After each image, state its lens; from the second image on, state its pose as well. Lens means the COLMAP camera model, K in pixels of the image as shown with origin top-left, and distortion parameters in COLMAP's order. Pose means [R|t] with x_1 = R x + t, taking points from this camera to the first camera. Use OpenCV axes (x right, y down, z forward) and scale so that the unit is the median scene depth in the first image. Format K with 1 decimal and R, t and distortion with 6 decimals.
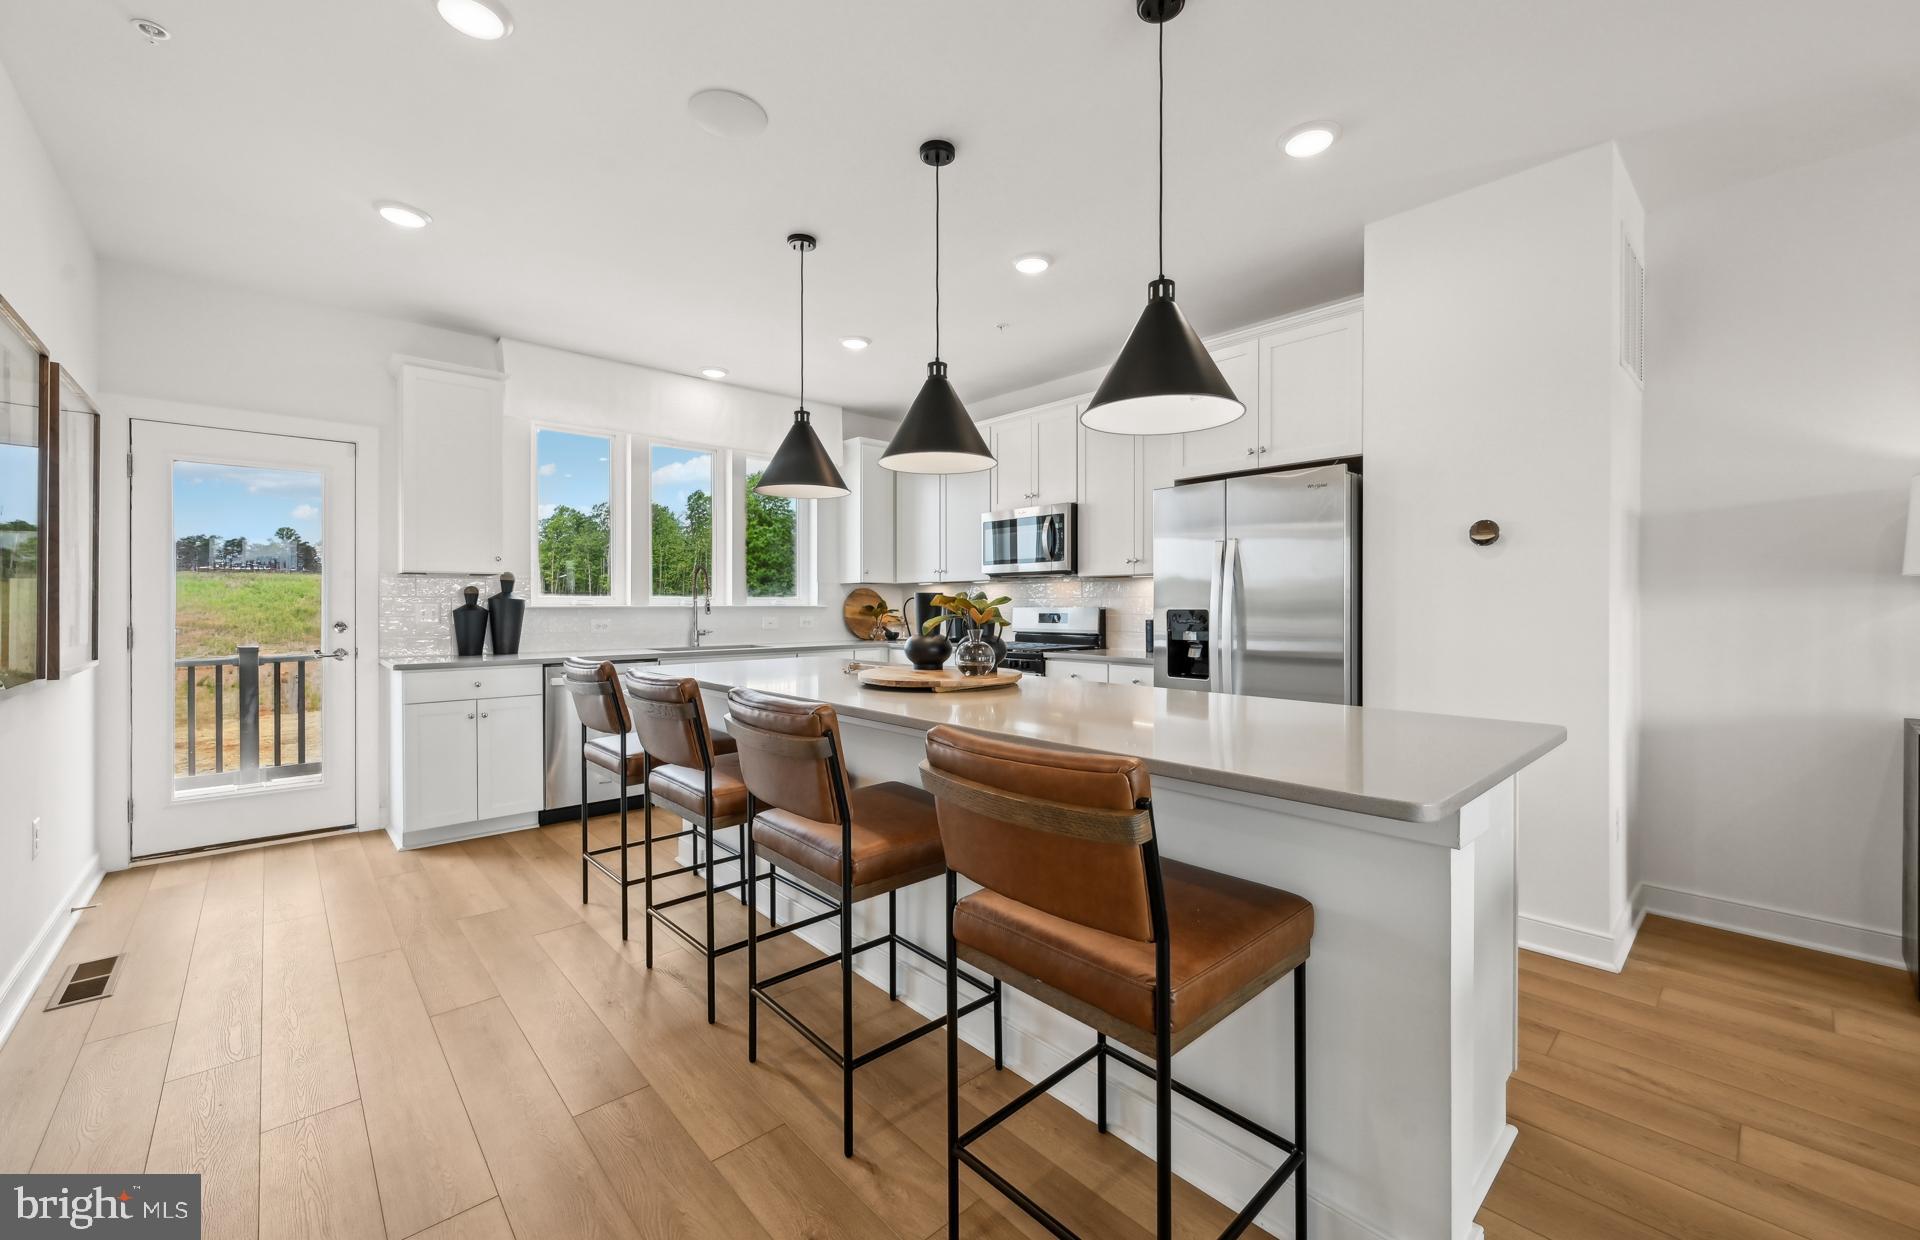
lens RADIAL K [[768.2, 0, 969.6], [0, 768.2, 601.3], [0, 0, 1]] dist [0.003121, 0.000690]
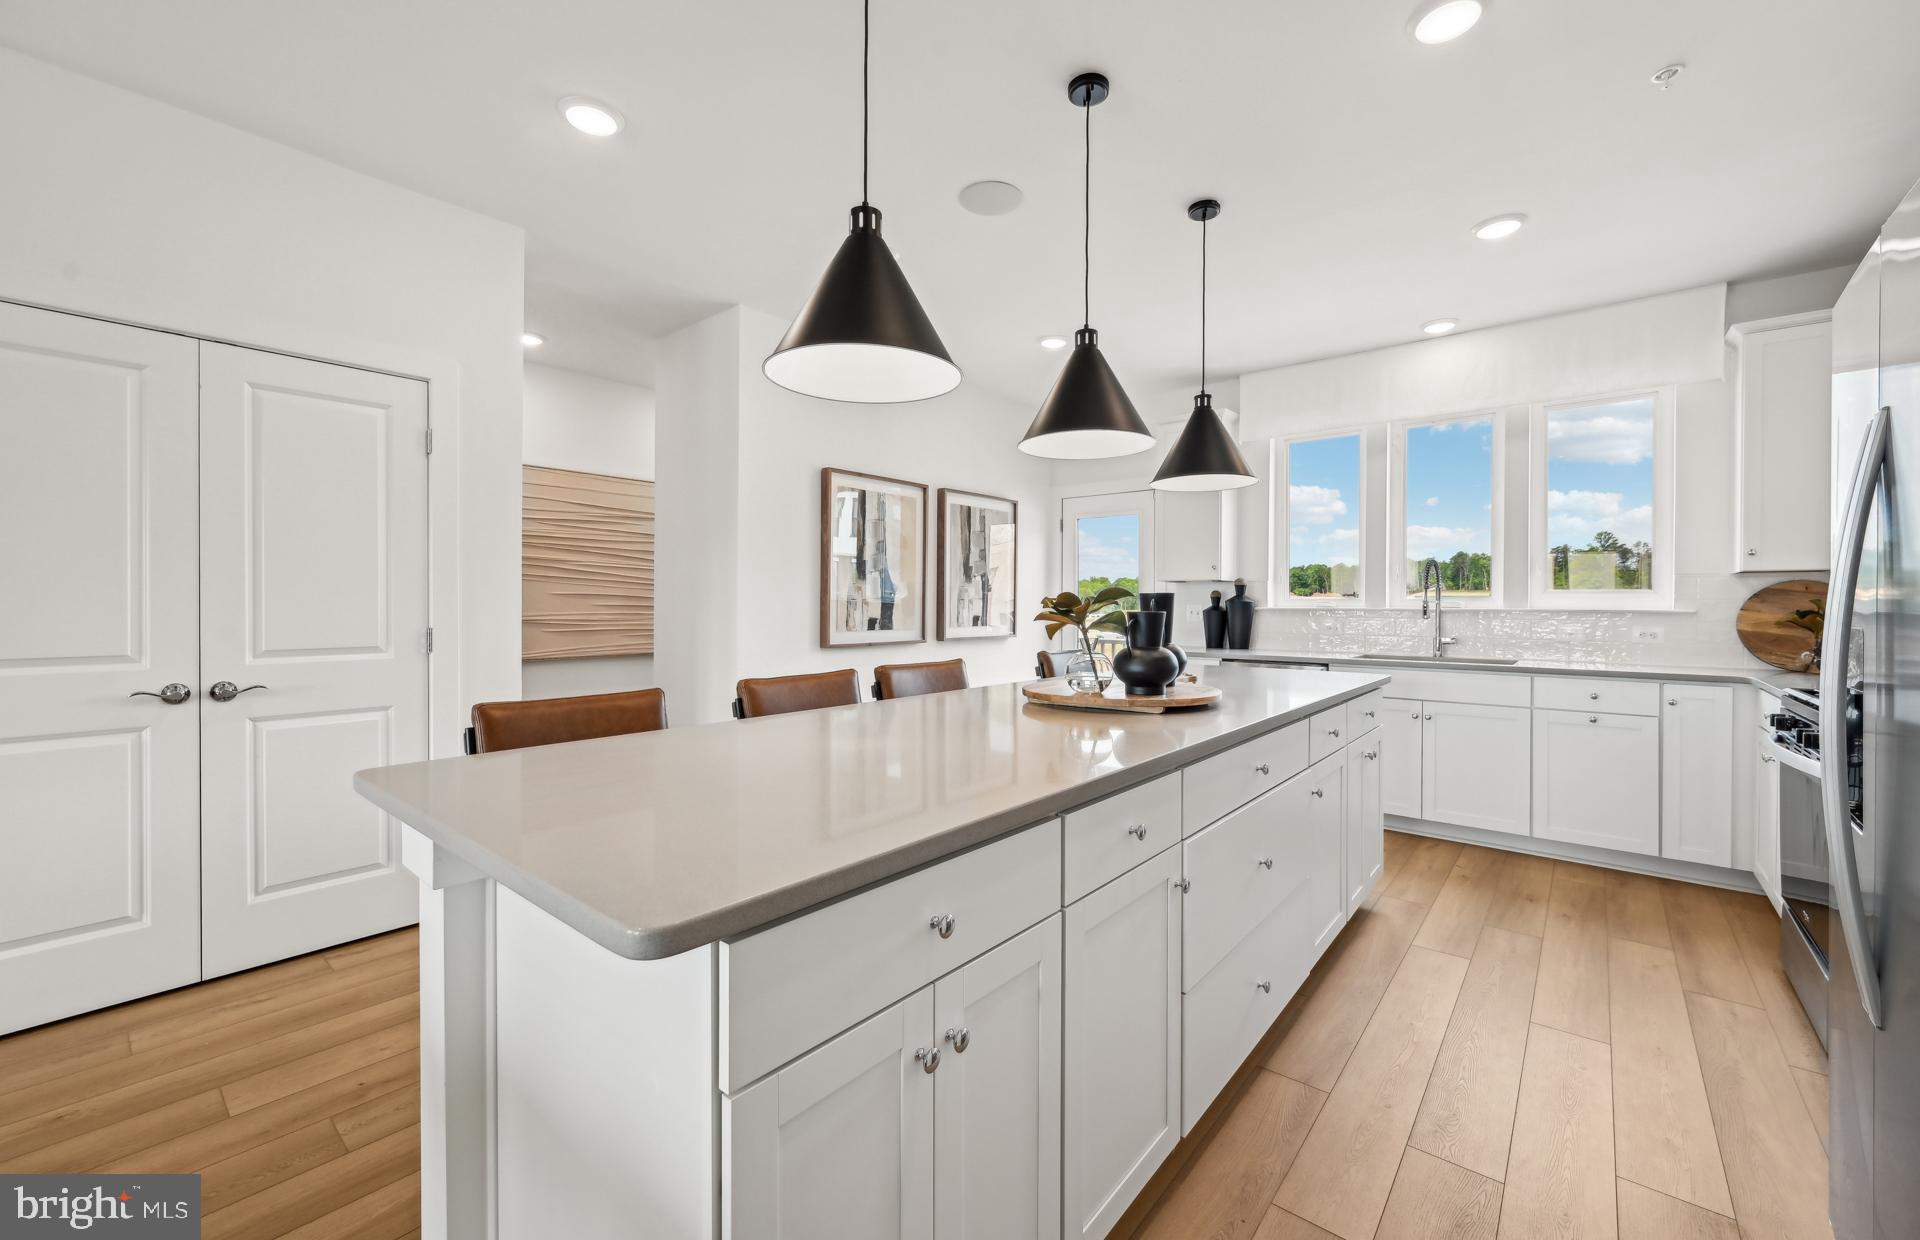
lens RADIAL K [[768.2, 0, 963.4], [0, 768.2, 610.1], [0, 0, 1]] dist [0.003121, 0.000690]
pose [[0.142115, 0.007062, -0.989825, 0.127824], [-0.001999, 0.999975, 0.006847, 0.000933], [0.989848, 0.001006, 0.142125, 0.114299]]
